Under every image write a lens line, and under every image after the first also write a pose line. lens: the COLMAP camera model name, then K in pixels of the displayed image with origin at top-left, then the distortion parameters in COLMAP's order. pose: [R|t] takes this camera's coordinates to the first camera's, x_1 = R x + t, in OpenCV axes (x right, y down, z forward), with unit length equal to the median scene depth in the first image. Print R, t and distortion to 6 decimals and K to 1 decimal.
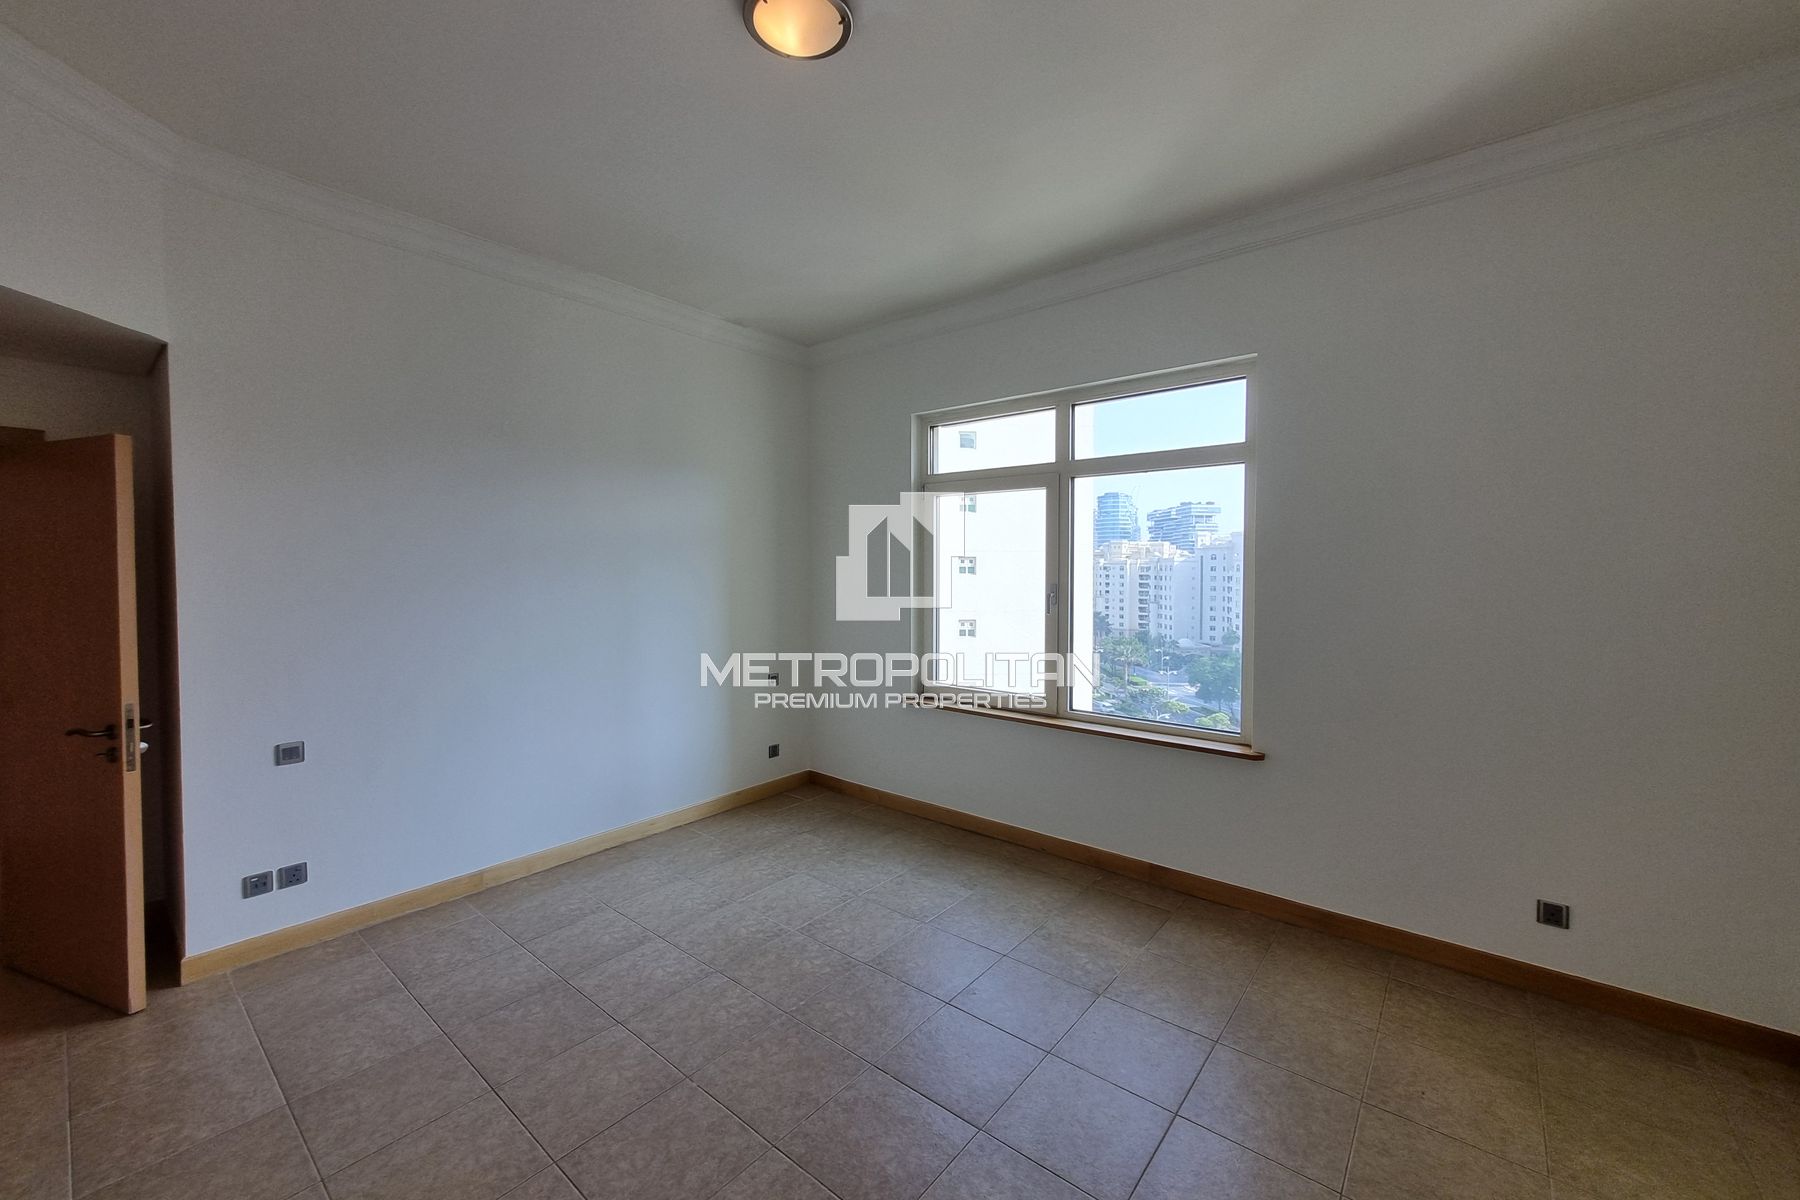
lens RADIAL K [[684.4, 0, 893.1], [0, 684.4, 593.0], [0, 0, 1]] dist [-0.000050, -0.000350]
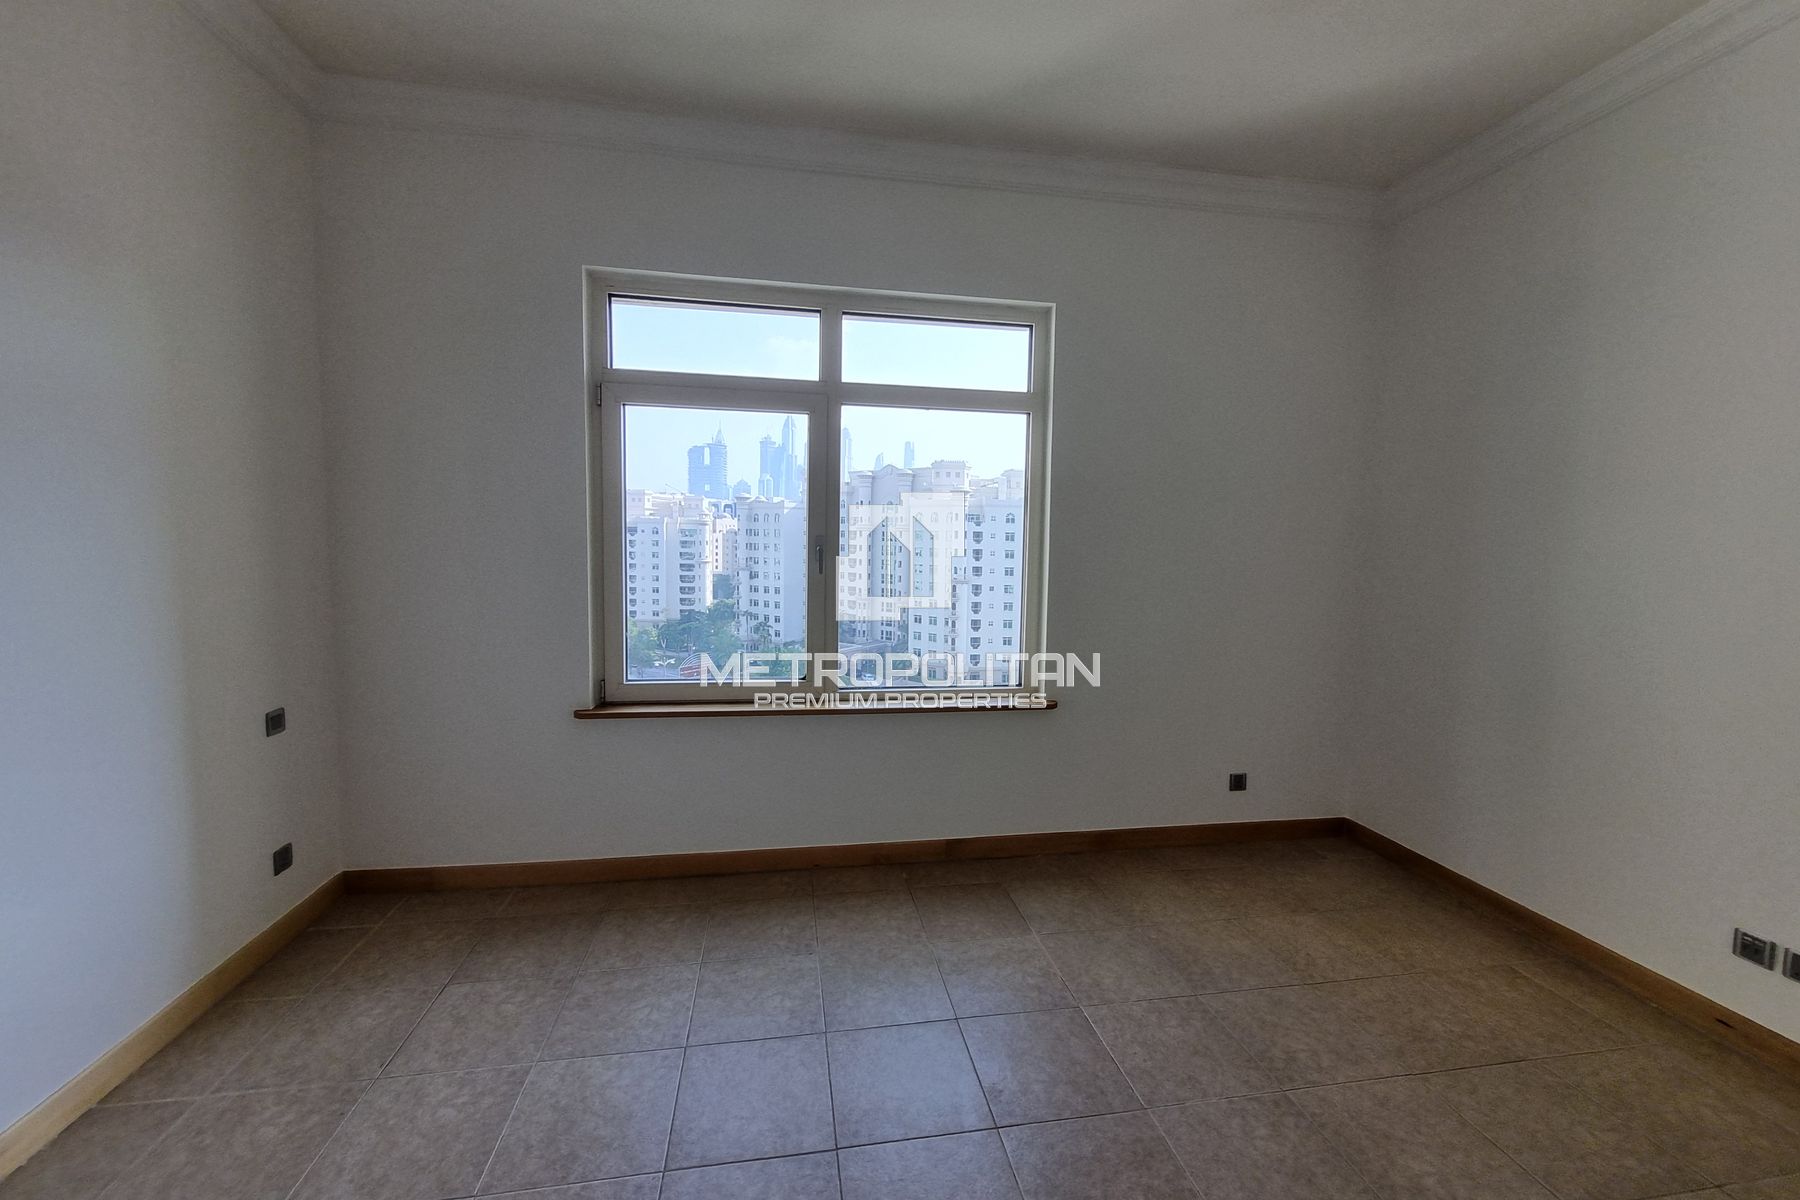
lens RADIAL K [[684.4, 0, 893.1], [0, 684.4, 593.0], [0, 0, 1]] dist [-0.000050, -0.000350]
pose [[0.665414, -0.041262, 0.745333, -0.323607], [0.014450, 0.998996, 0.042404, 0.022209], [-0.746334, -0.017446, 0.665342, 0.426358]]
